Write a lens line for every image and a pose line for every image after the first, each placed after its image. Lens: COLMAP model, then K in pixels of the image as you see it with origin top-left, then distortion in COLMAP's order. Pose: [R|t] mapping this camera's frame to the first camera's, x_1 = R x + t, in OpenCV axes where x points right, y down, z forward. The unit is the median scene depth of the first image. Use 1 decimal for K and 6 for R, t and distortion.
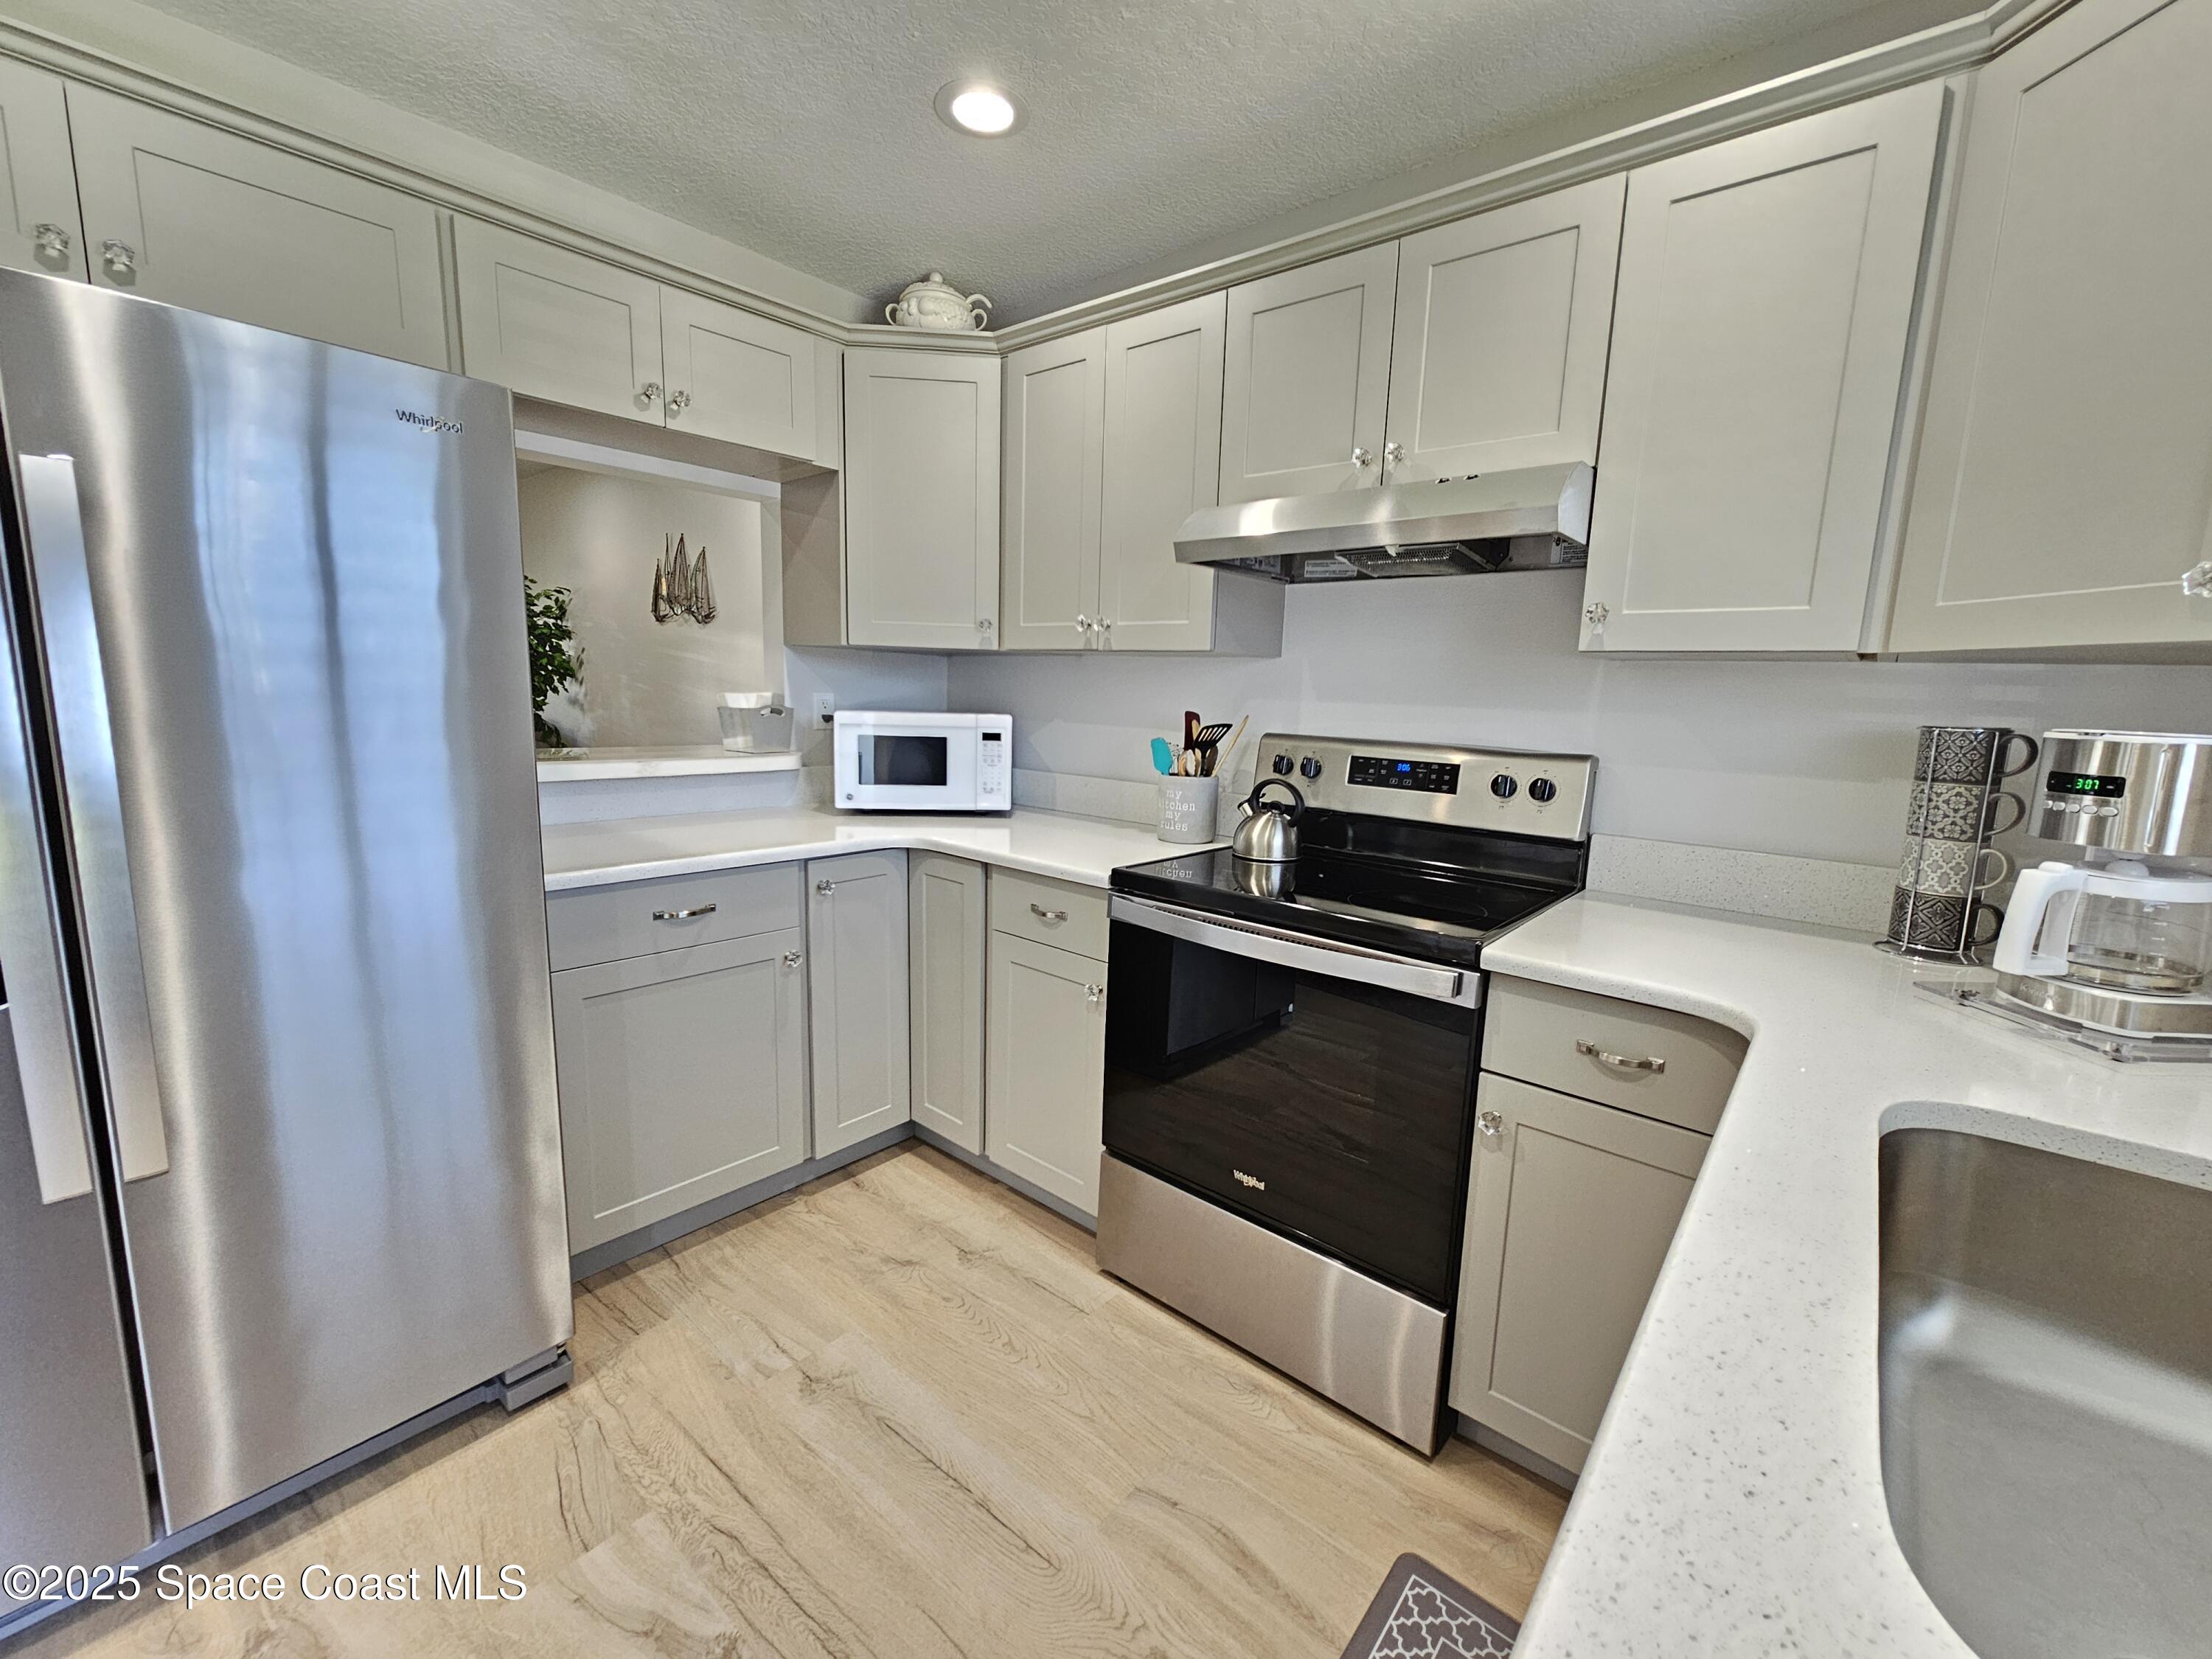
lens RADIAL K [[894.9, 0, 1115.7], [0, 894.9, 826.4], [0, 0, 1]] dist [-0.000296, -0.000009]
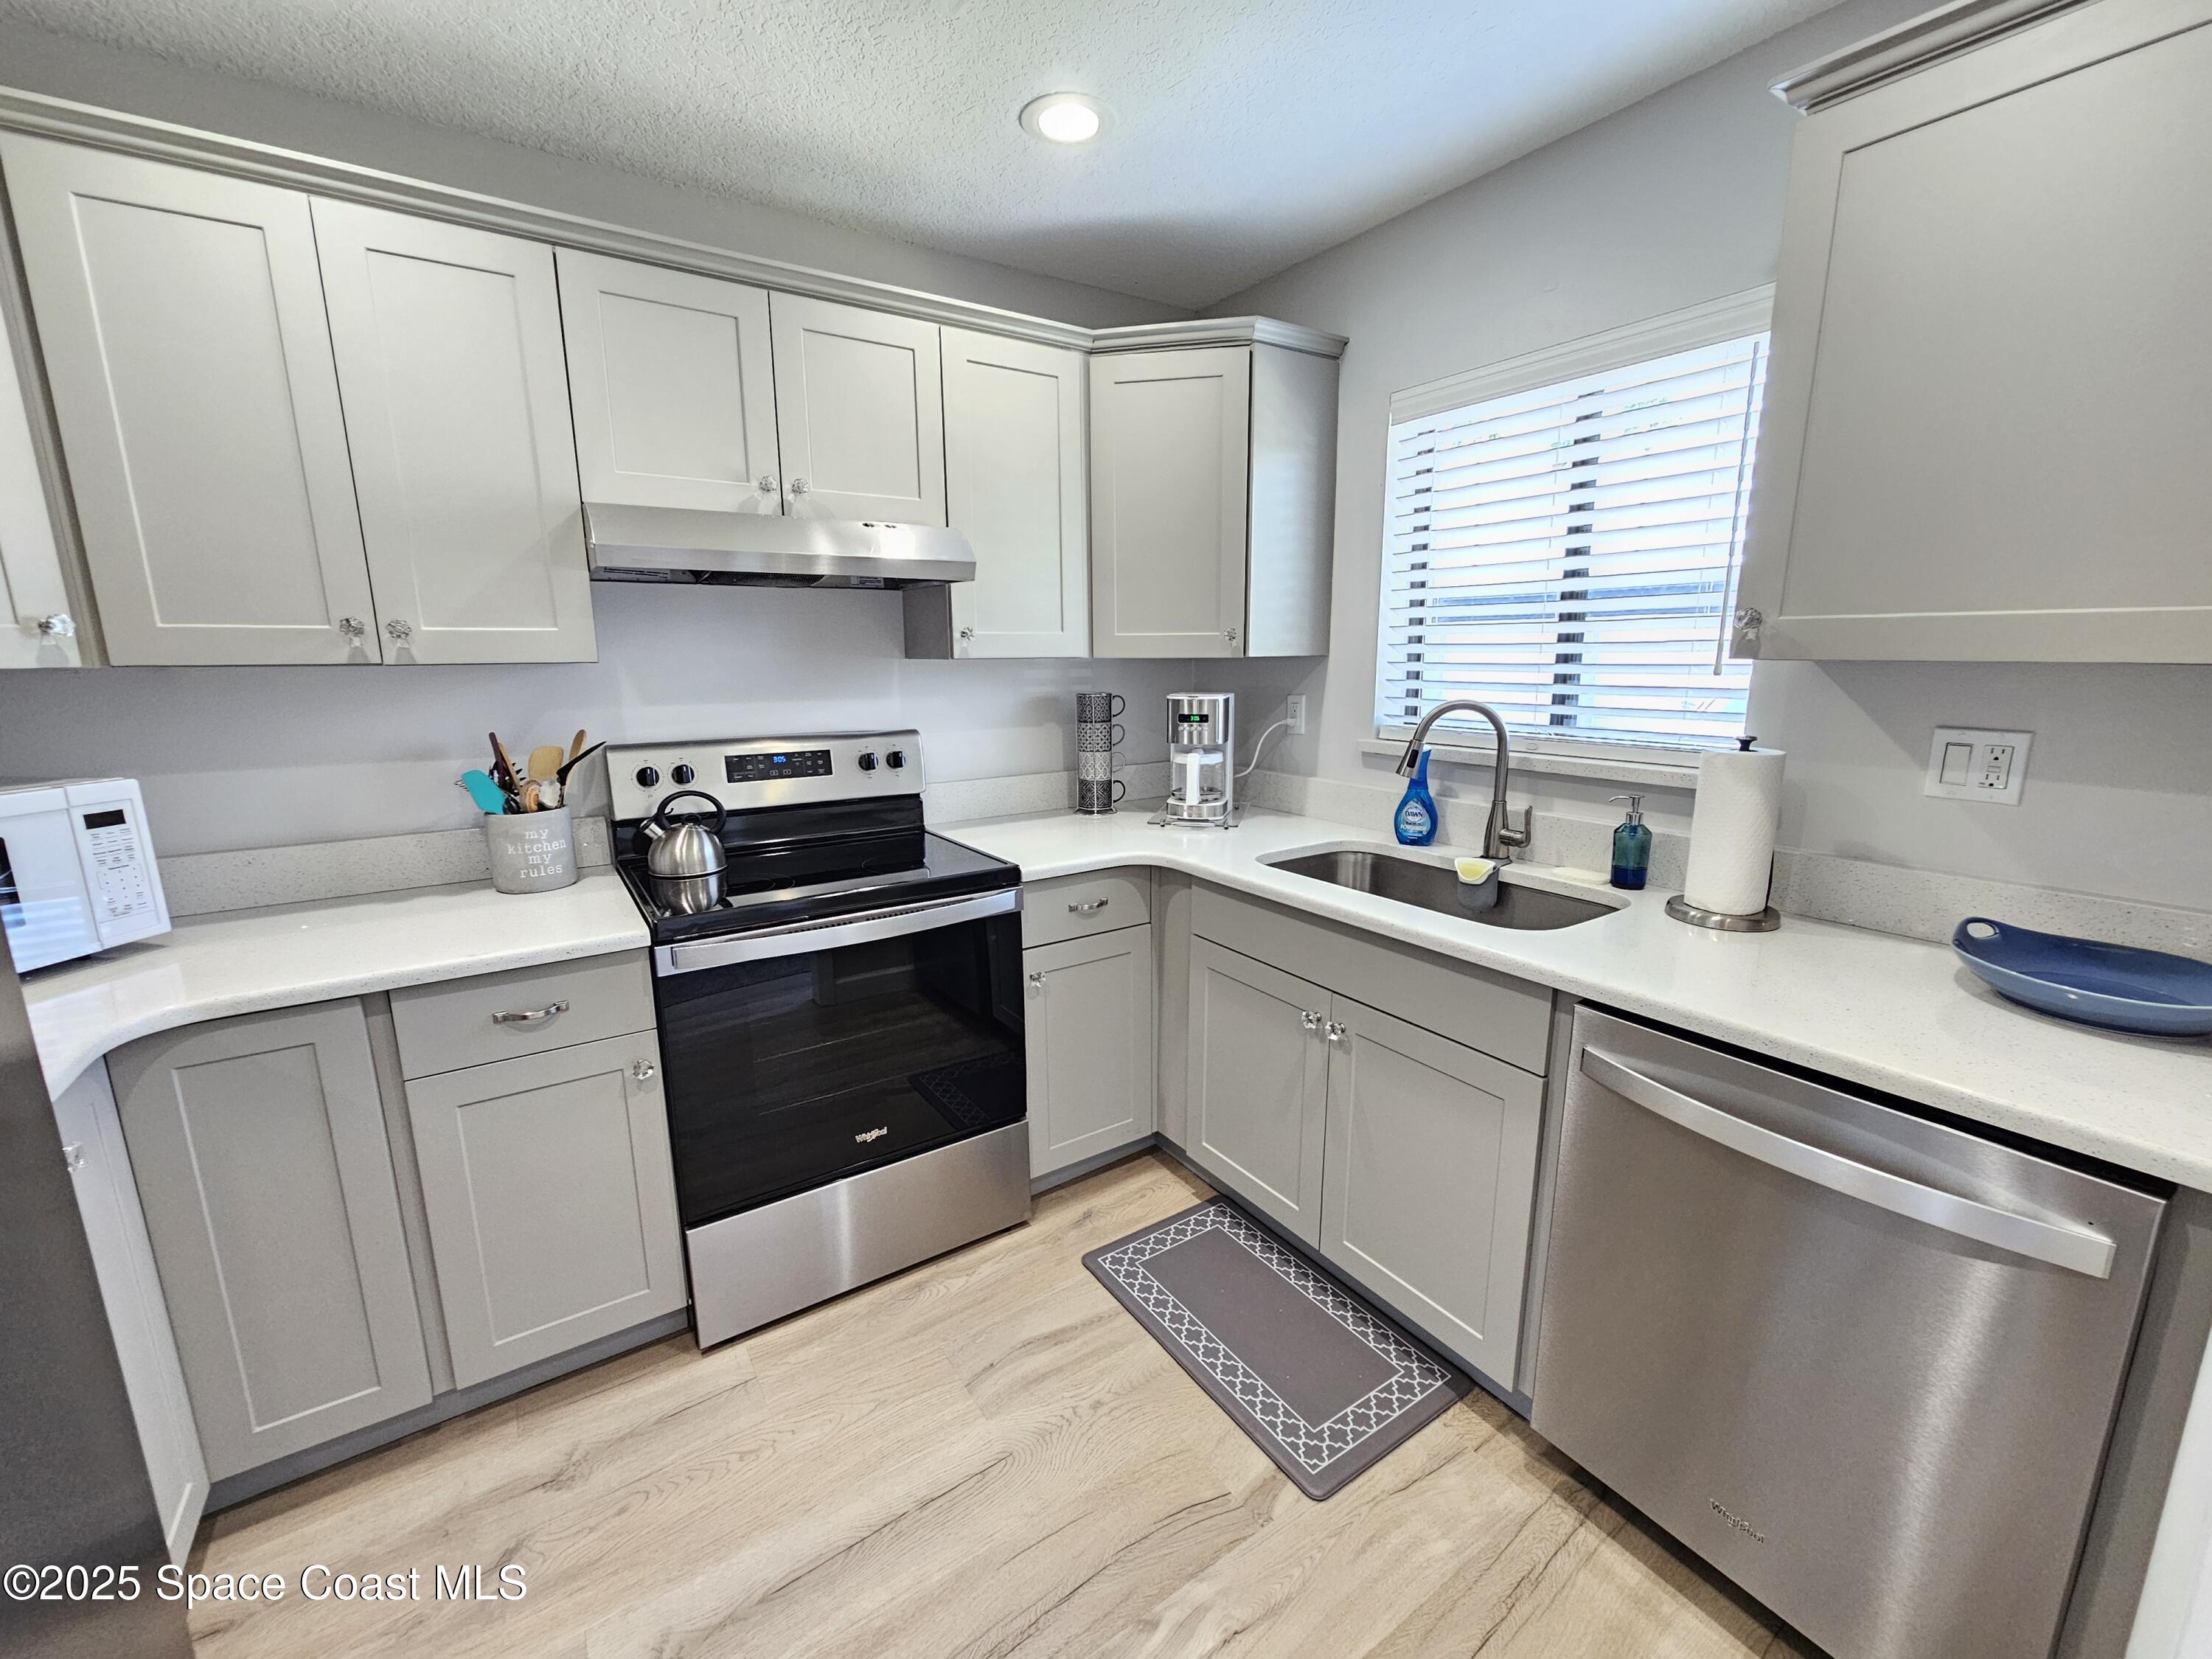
lens RADIAL K [[894.9, 0, 1112.4], [0, 894.9, 827.5], [0, 0, 1]] dist [-0.000296, -0.000009]
pose [[0.278444, -0.222520, 0.934320, -0.683819], [0.162169, 0.969717, 0.182621, -0.131036], [-0.946663, 0.100668, 0.306098, 0.296253]]
